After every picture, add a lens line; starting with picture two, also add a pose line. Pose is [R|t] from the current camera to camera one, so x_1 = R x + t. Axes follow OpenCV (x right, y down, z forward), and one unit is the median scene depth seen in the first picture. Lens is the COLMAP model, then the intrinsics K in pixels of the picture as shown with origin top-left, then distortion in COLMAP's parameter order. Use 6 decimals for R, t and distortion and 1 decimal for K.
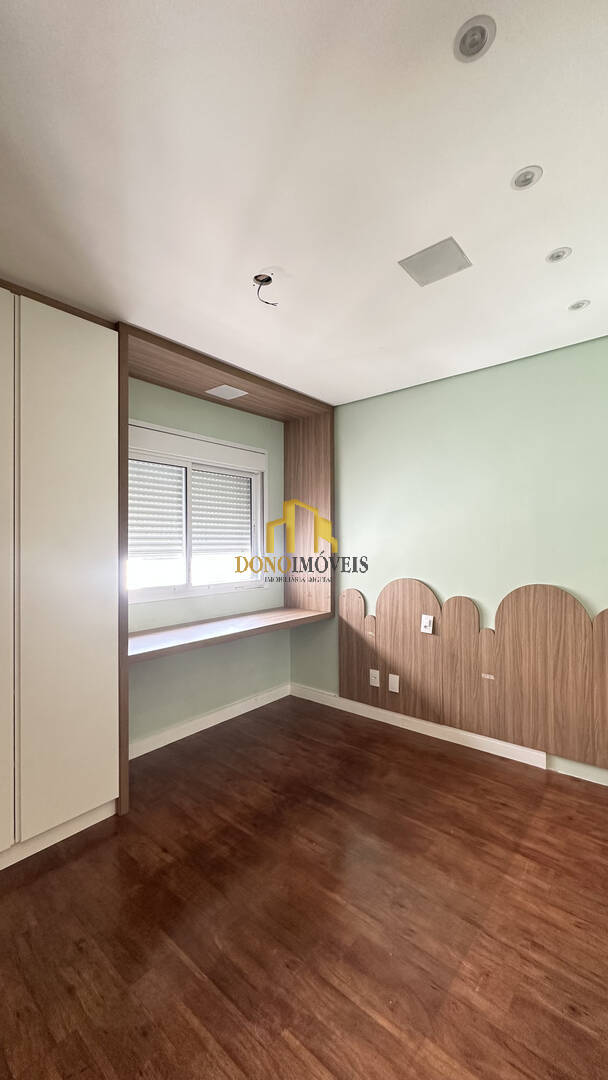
lens RADIAL K [[430.4, 0, 307.4], [0, 430.4, 539.9], [0, 0, 1]] dist [-0.005951, 0.001205]
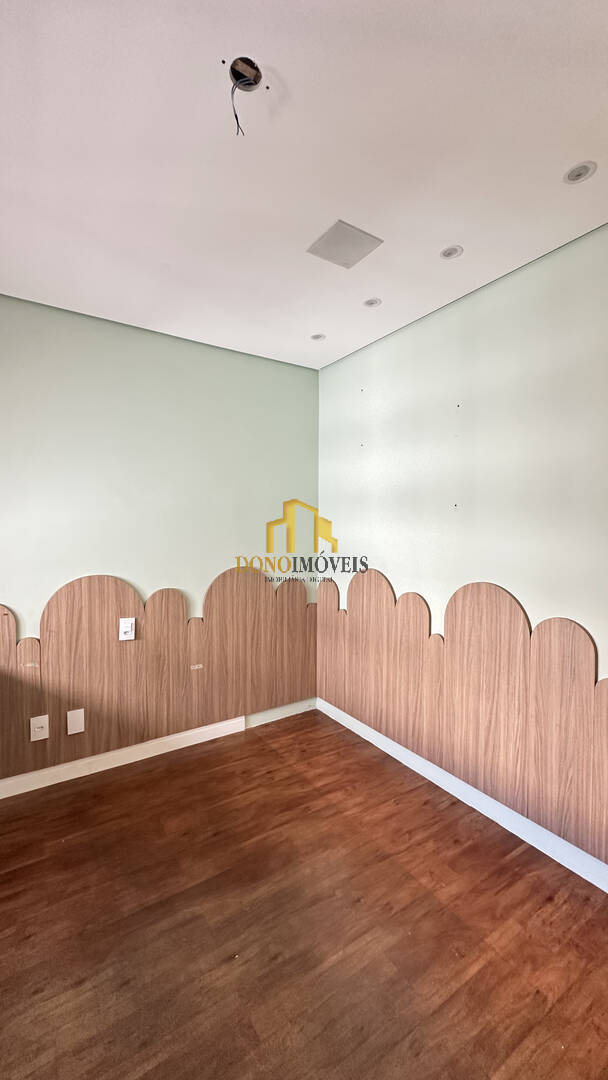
lens RADIAL K [[430.4, 0, 302.3], [0, 430.4, 541.0], [0, 0, 1]] dist [-0.005951, 0.001205]
pose [[0.289661, -0.030605, 0.956640, -0.550051], [-0.018058, 0.999136, 0.037432, -0.007946], [-0.956959, -0.028118, 0.288859, 0.638941]]
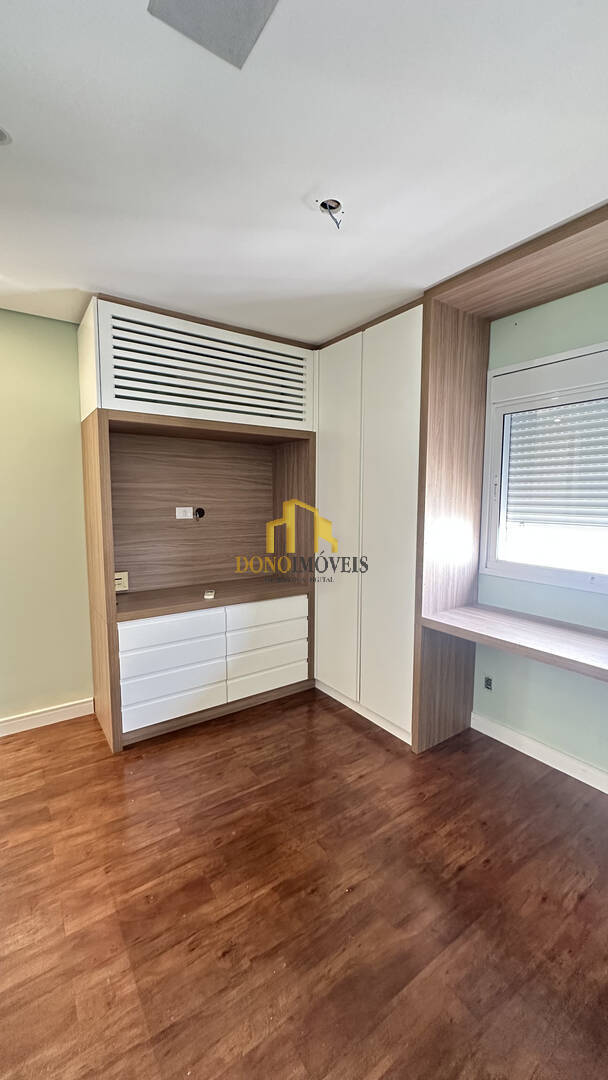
lens RADIAL K [[430.4, 0, 304.1], [0, 430.4, 540.4], [0, 0, 1]] dist [-0.005951, 0.001205]
pose [[-0.258695, 0.111339, -0.959521, 0.672110], [0.007654, 0.993540, 0.113223, -0.043861], [0.965929, 0.021946, -0.257876, 1.005674]]
